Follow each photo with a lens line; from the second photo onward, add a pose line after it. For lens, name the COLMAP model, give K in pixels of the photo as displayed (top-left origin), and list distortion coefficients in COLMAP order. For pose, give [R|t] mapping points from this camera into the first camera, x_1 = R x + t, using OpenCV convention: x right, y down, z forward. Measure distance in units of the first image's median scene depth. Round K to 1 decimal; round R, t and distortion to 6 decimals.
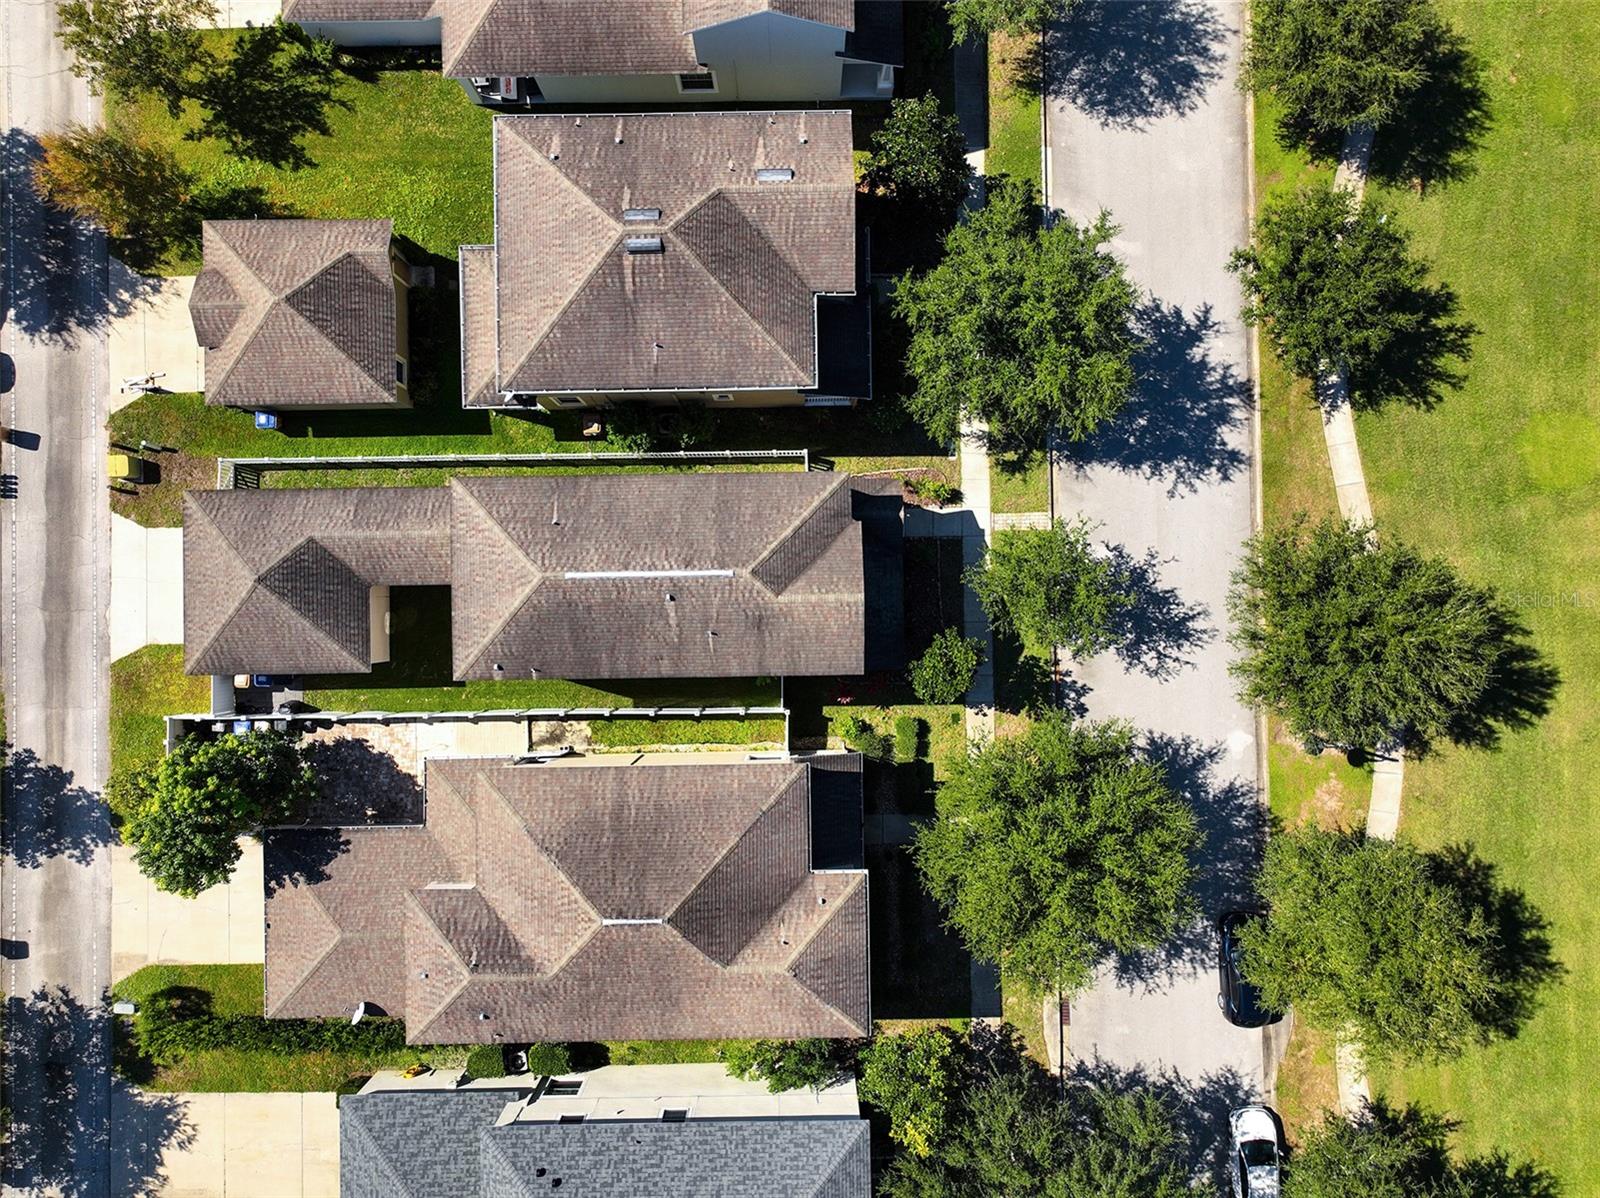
lens RADIAL K [[1124.1, 0, 793.5], [0, 1124.1, 609.4], [0, 0, 1]] dist [0.001624, 0.015188]
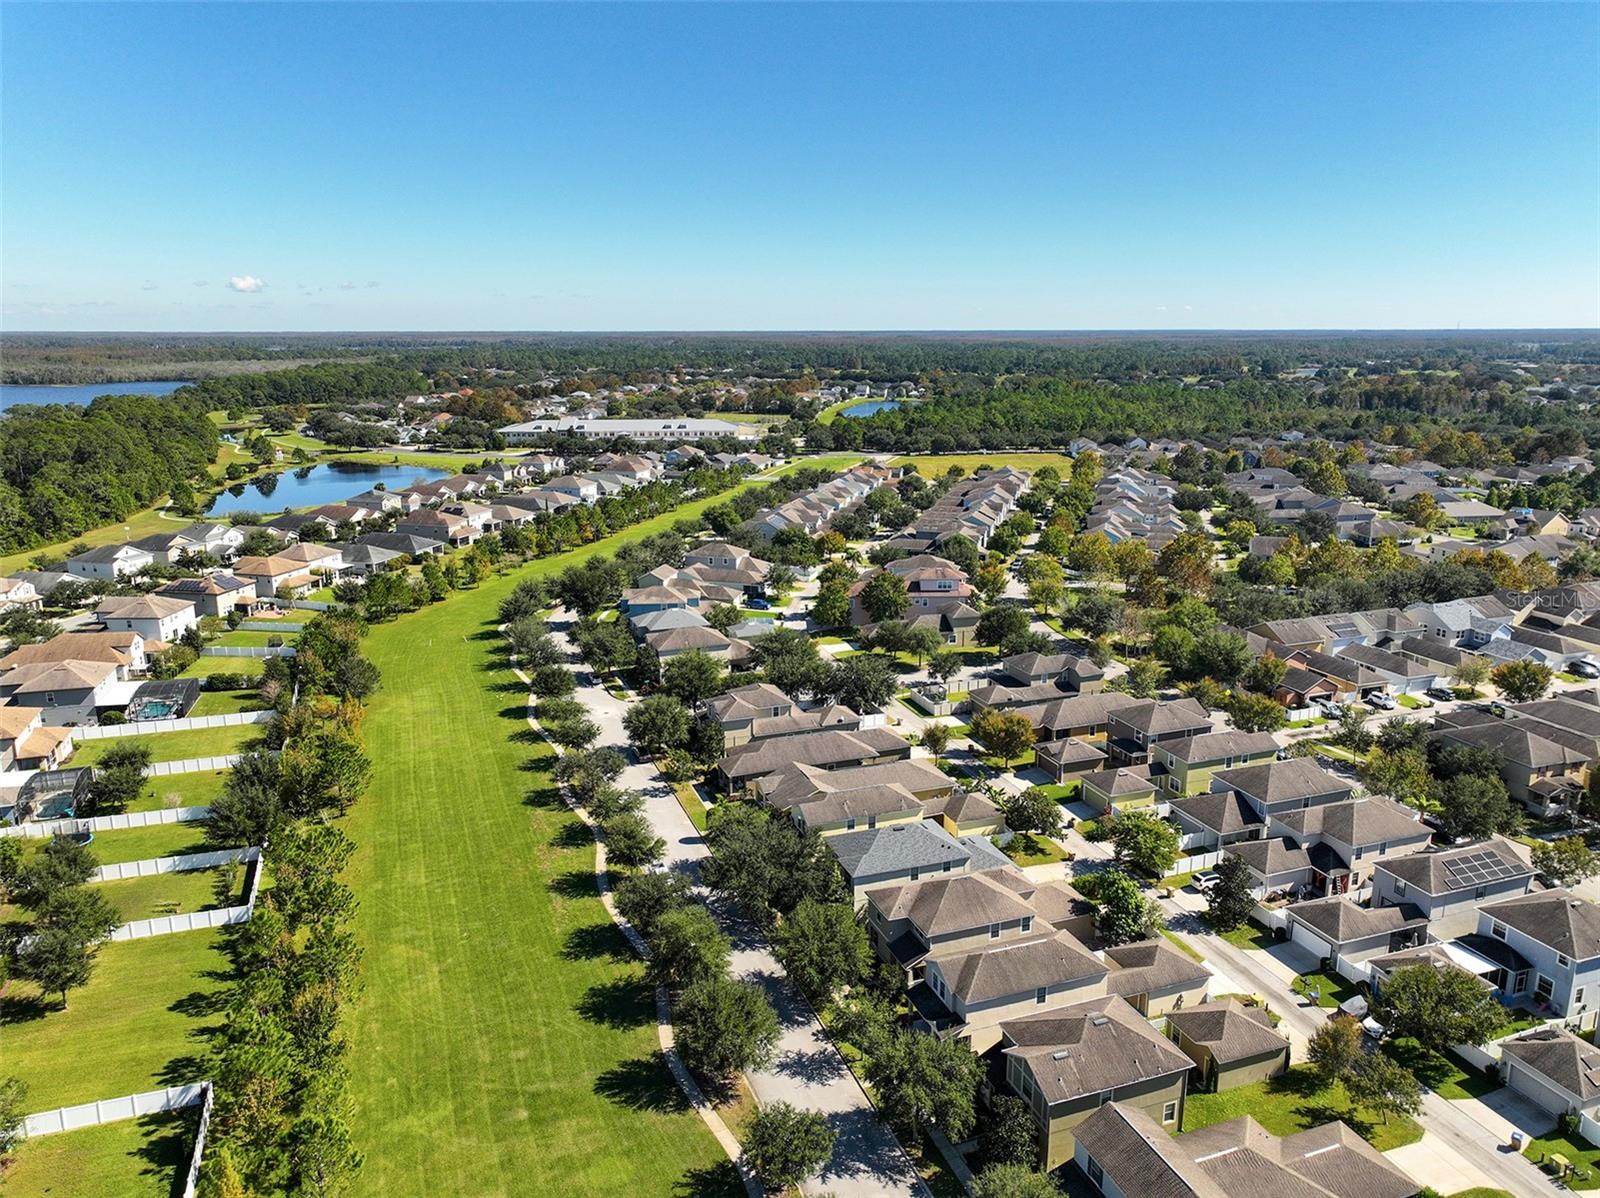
lens RADIAL K [[1124.1, 0, 803.1], [0, 1124.1, 597.5], [0, 0, 1]] dist [0.001624, 0.015188]
pose [[-0.942750, 0.079772, -0.323819, 0.898356], [-0.333466, -0.211463, 0.918741, -1.681545], [0.004814, 0.974125, 0.225958, -0.283749]]
